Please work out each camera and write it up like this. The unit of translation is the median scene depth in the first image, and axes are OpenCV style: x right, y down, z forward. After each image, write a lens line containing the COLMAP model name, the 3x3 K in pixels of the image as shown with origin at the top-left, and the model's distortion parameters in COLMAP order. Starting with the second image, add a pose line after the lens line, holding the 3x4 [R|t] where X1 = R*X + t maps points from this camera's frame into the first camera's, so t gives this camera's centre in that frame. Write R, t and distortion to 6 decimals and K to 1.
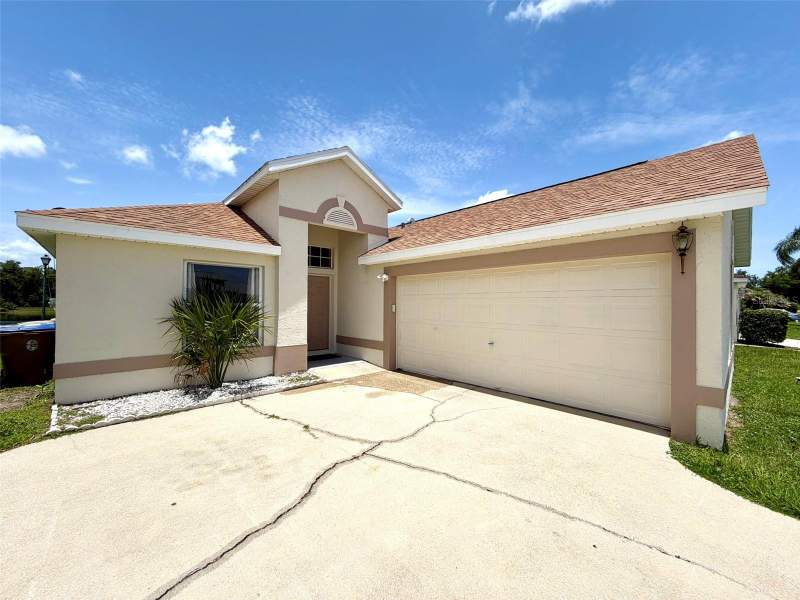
lens RADIAL K [[320.3, 0, 400.0], [0, 320.3, 300.0], [0, 0, 1]] dist [-0.004813, -0.000275]
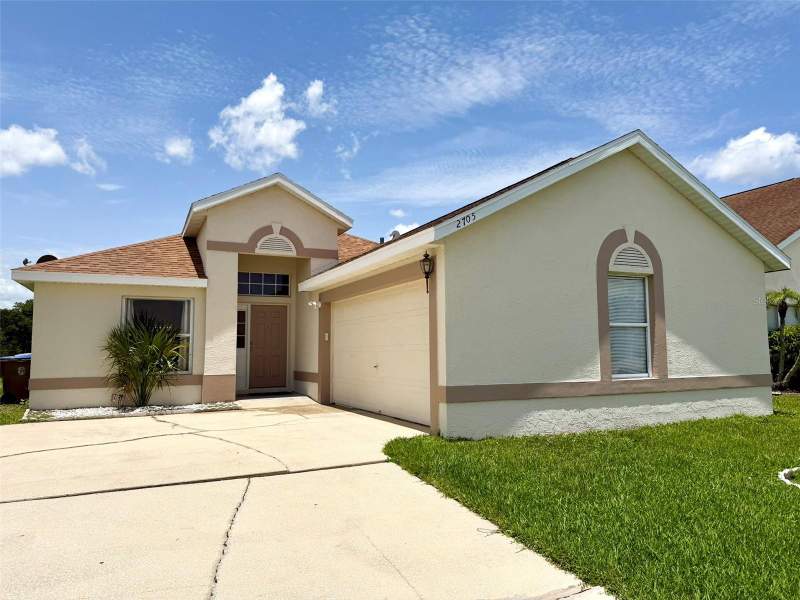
lens RADIAL K [[521.6, 0, 400.0], [0, 521.6, 300.0], [0, 0, 1]] dist [0.002565, -0.055187]
pose [[0.965819, -0.042156, -0.255767, 0.639891], [0.021909, 0.996432, -0.081503, 0.052212], [0.258291, 0.073114, 0.963297, -0.455934]]
